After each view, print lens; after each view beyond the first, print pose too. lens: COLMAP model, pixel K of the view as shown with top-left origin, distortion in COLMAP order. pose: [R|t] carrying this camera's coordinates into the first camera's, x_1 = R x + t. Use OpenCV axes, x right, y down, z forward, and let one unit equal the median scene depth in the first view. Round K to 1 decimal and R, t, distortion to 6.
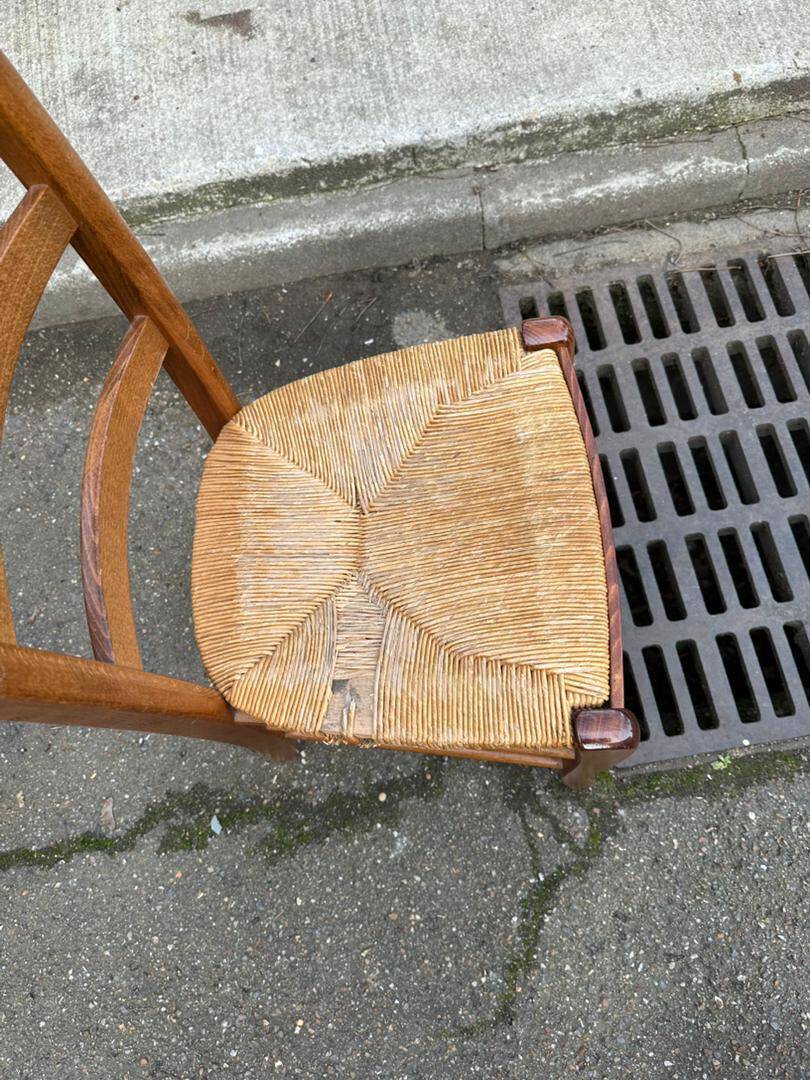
lens RADIAL K [[742.9, 0, 405.0], [0, 742.9, 540.0], [0, 0, 1]] dist [-0.016610, -0.002990]
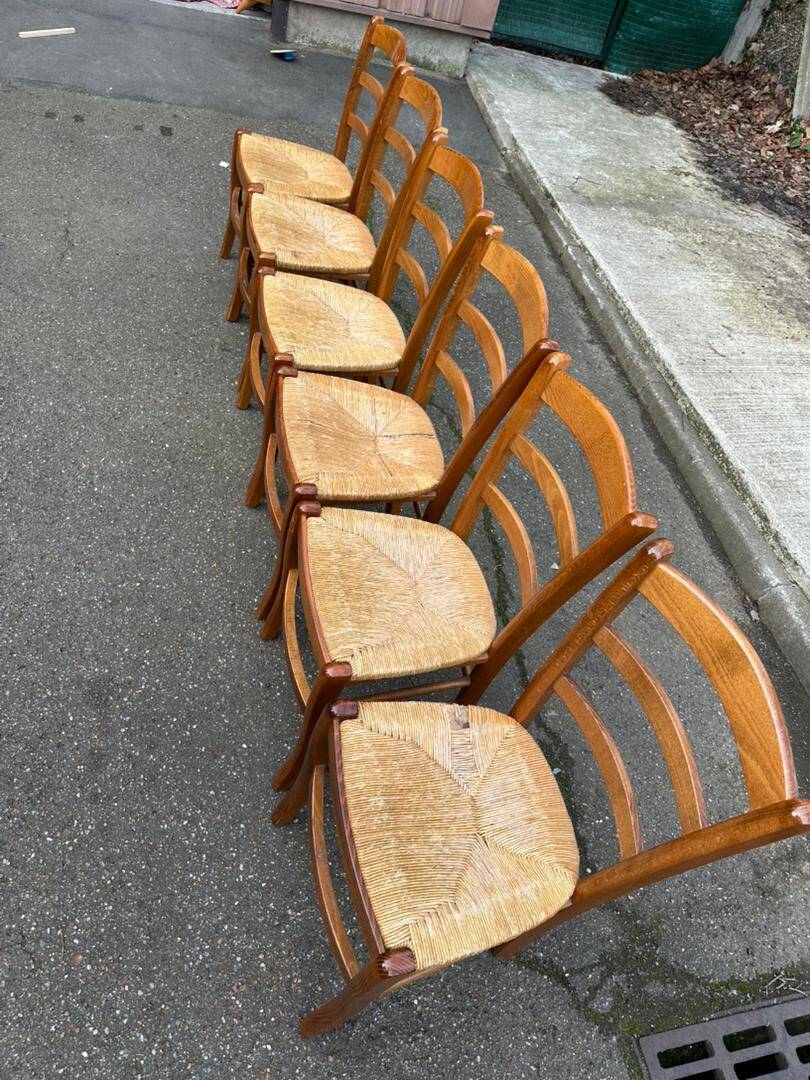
lens RADIAL K [[764.7, 0, 409.1], [0, 764.7, 540.2], [0, 0, 1]] dist [0.007149, -0.012658]
pose [[0.030129, 0.798137, -0.601723, 0.325952], [-0.994750, 0.082843, 0.060076, 0.484199], [0.097797, 0.596754, 0.796443, -0.681266]]
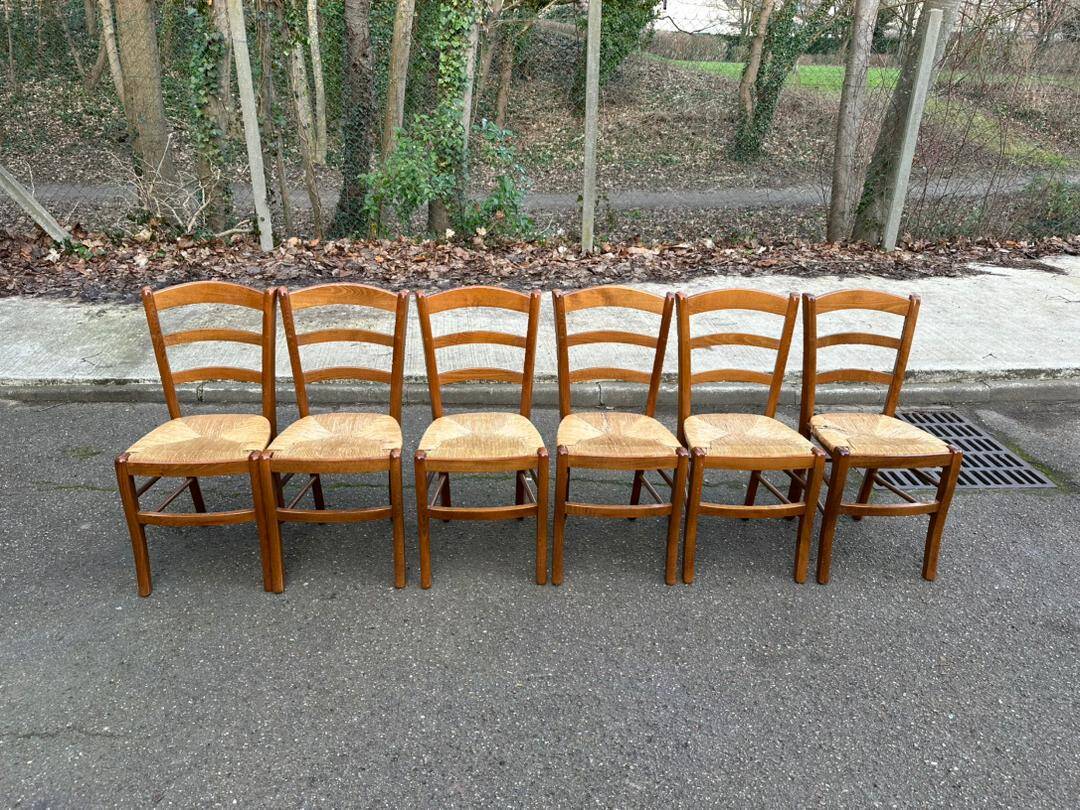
lens RADIAL K [[761.8, 0, 536.1], [0, 761.8, 403.4], [0, 0, 1]] dist [0.136045, -0.236425]
pose [[0.990526, 0.127896, -0.050002, -0.828761], [-0.123479, 0.670192, -0.731844, 2.159086], [-0.060089, 0.731085, 0.679636, -1.136989]]
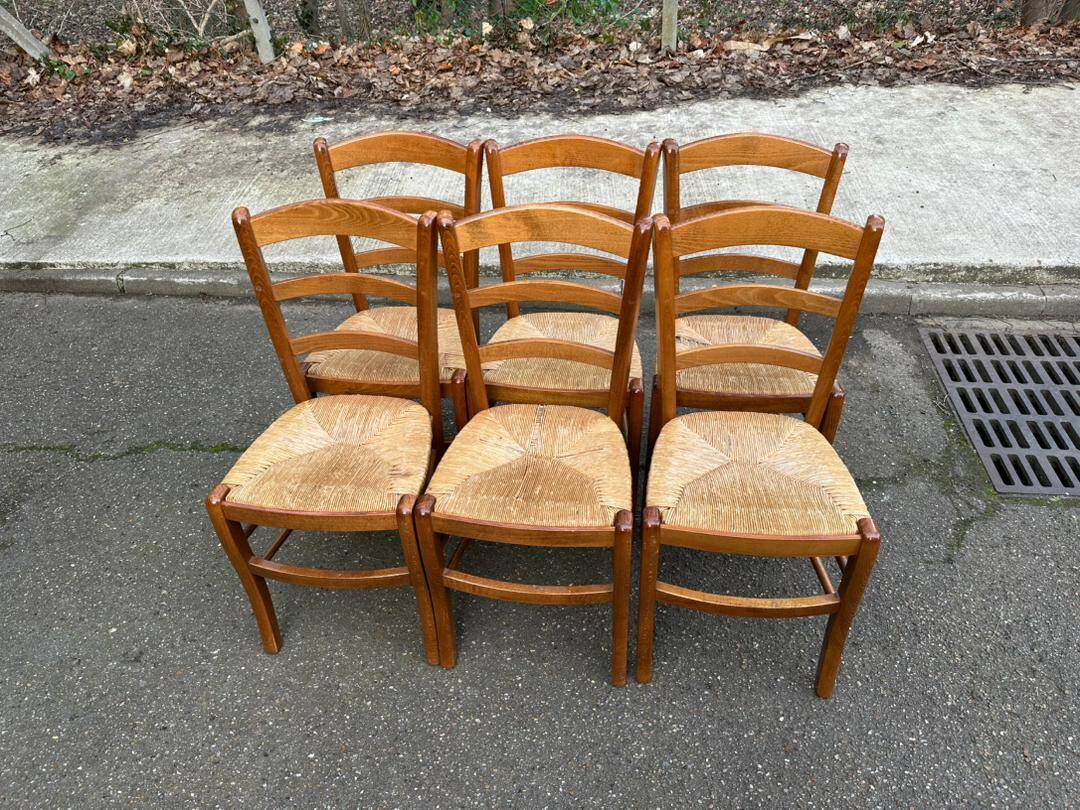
lens RADIAL K [[764.7, 0, 536.1], [0, 764.7, 406.4], [0, 0, 1]] dist [0.007149, -0.012658]
pose [[0.964973, 0.189456, -0.181477, -0.488208], [-0.255314, 0.837291, -0.483485, 1.189481], [0.060350, 0.512883, 0.856334, -0.804419]]
